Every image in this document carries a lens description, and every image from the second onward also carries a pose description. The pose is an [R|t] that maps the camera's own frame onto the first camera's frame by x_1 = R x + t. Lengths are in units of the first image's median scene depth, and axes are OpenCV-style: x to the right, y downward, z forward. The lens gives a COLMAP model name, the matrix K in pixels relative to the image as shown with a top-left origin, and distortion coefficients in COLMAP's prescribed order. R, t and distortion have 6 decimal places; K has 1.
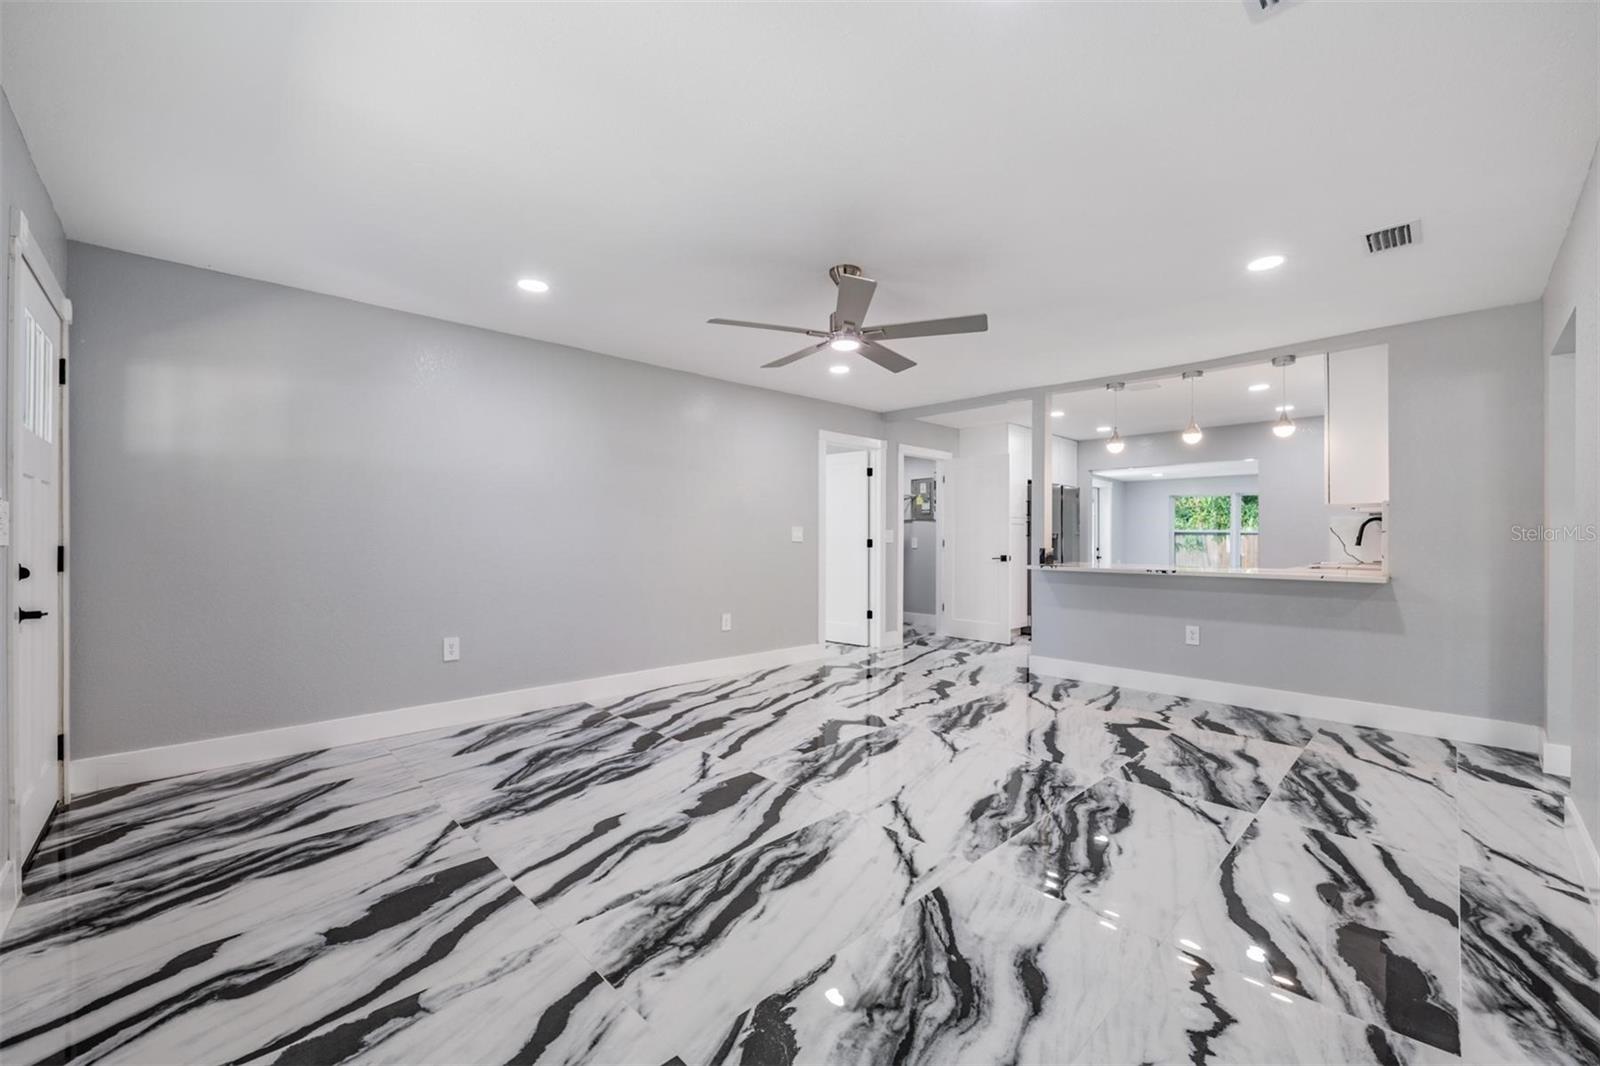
lens RADIAL K [[650.6, 0, 803.6], [0, 650.6, 501.5], [0, 0, 1]] dist [-0.020730, -0.000097]
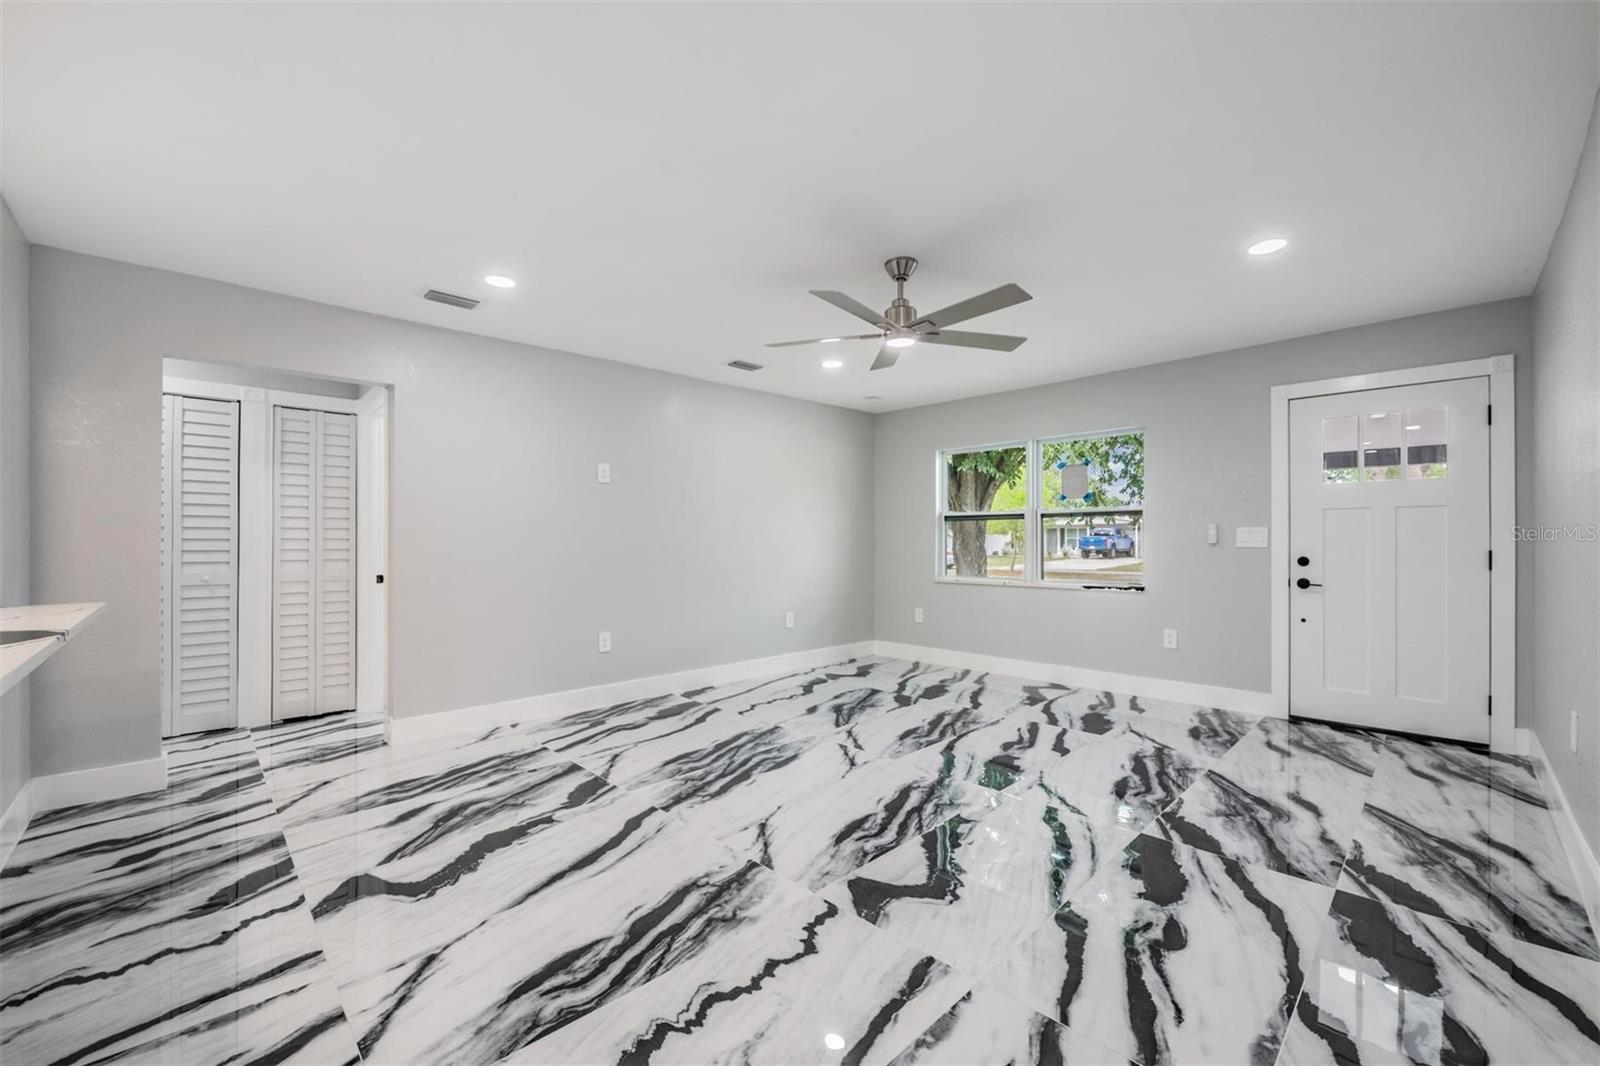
lens RADIAL K [[641.0, 0, 800.0], [0, 641.0, 533.0], [0, 0, 1]] dist [-0.019048, -0.000321]
pose [[-0.999986, -0.002216, 0.004715, 0.211109], [-0.002564, 0.997175, -0.075072, 0.112322], [-0.004536, -0.075083, -0.997167, 1.991407]]
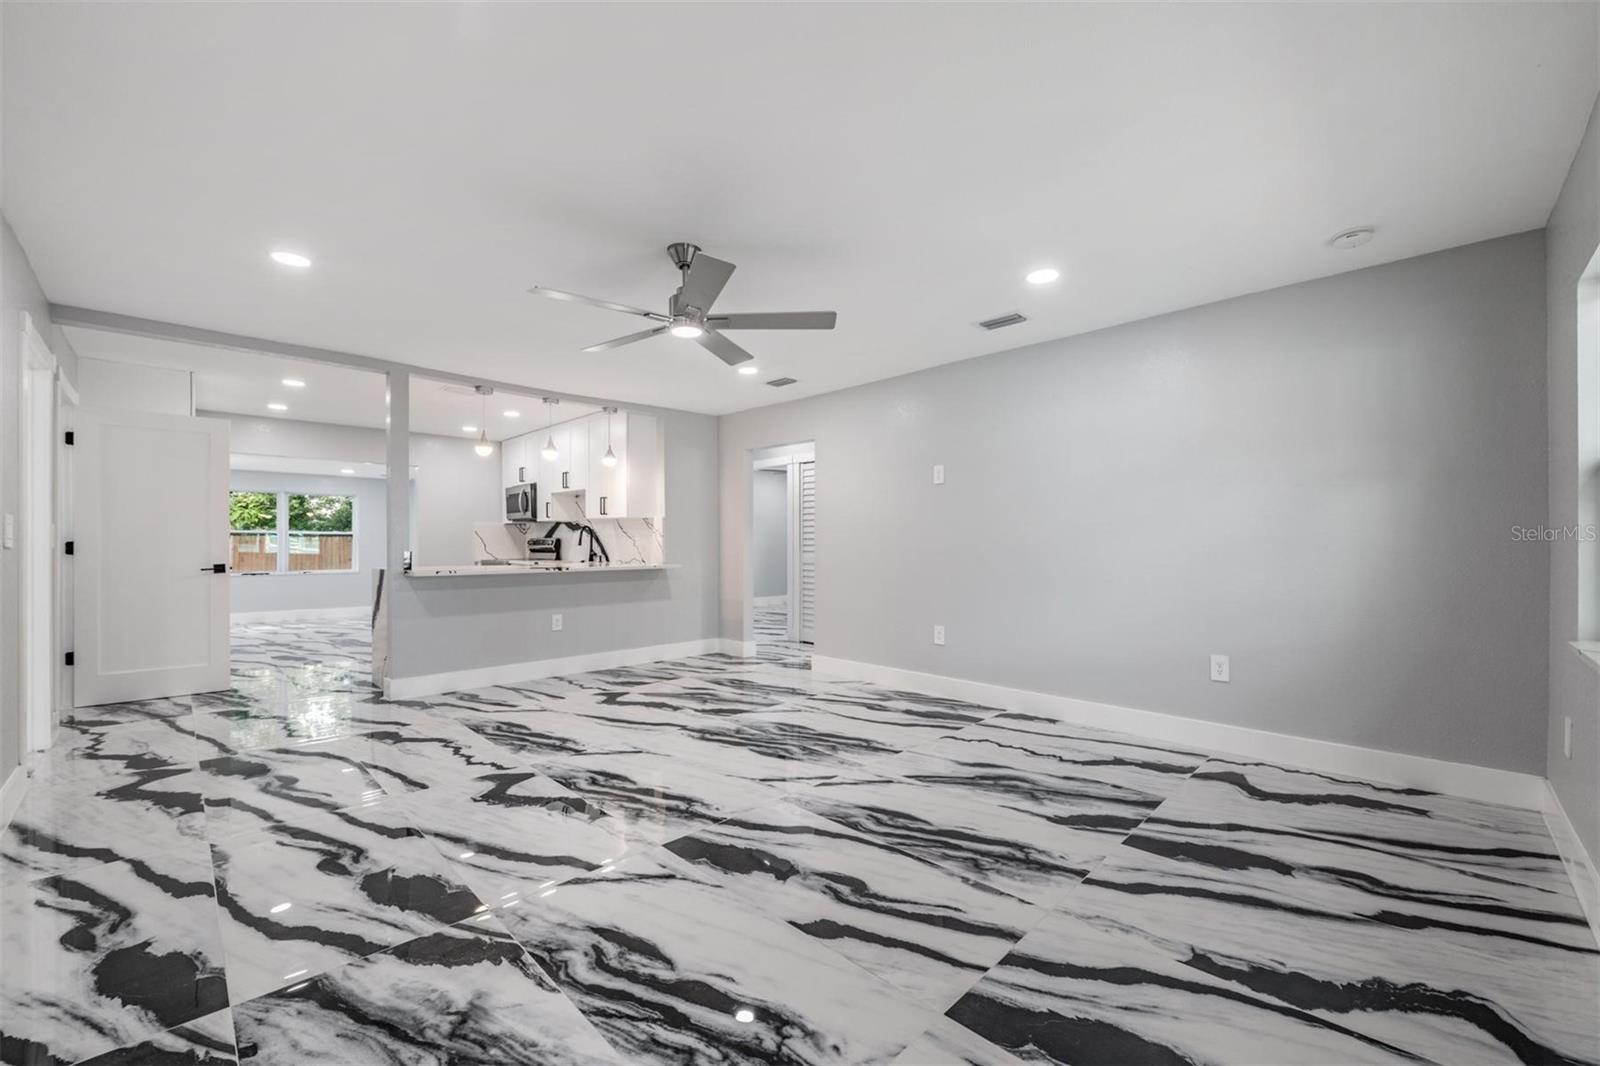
lens RADIAL K [[629.2, 0, 805.1], [0, 629.2, 540.8], [0, 0, 1]] dist [-0.017032, 0.000032]
pose [[-0.022491, -0.003399, 0.999741, -0.845896], [-0.060074, 0.998192, 0.002043, 0.041597], [-0.997941, -0.060013, -0.022654, 0.879190]]
